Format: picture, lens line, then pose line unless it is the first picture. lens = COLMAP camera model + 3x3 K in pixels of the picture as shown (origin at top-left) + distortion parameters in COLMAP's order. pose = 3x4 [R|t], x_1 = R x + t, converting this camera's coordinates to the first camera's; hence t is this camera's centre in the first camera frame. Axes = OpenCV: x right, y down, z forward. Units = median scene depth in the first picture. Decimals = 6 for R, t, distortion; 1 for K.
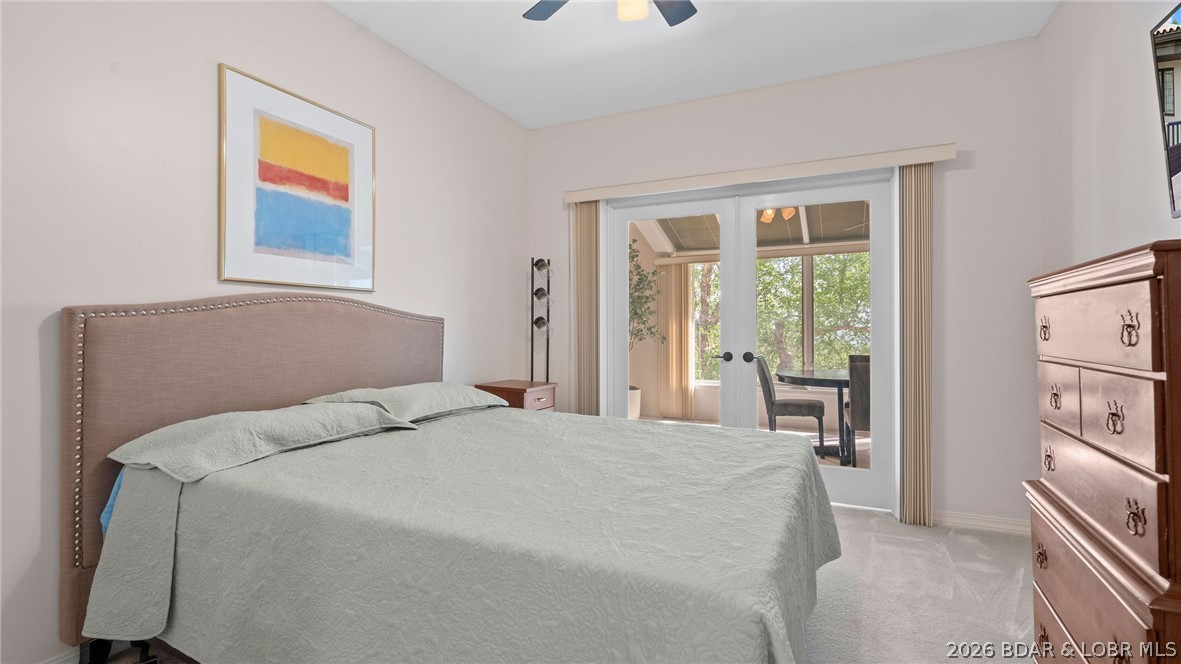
lens RADIAL K [[530.9, 0, 585.4], [0, 530.9, 327.0], [0, 0, 1]] dist [-0.001723, 0.000070]
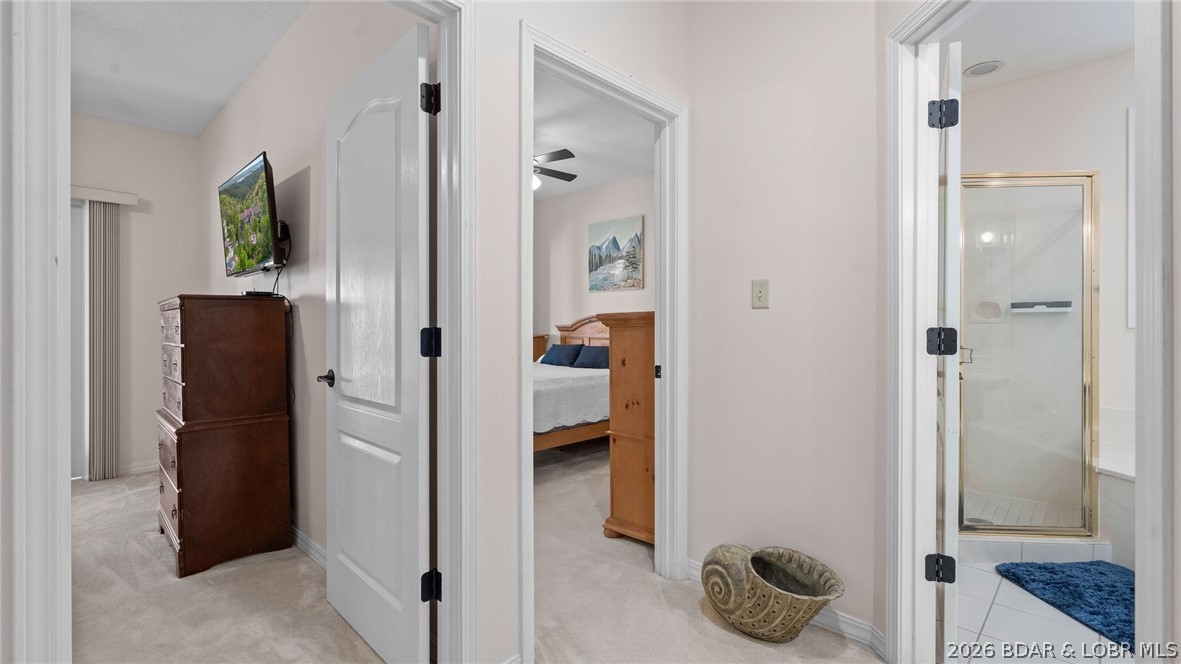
lens RADIAL K [[530.9, 0, 585.4], [0, 530.9, 327.0], [0, 0, 1]] dist [-0.001723, 0.000070]
pose [[0.313483, 0.002672, 0.949590, -0.590224], [-0.004219, 0.999990, -0.001421, -0.003207], [-0.949584, -0.003561, 0.313492, -1.291031]]
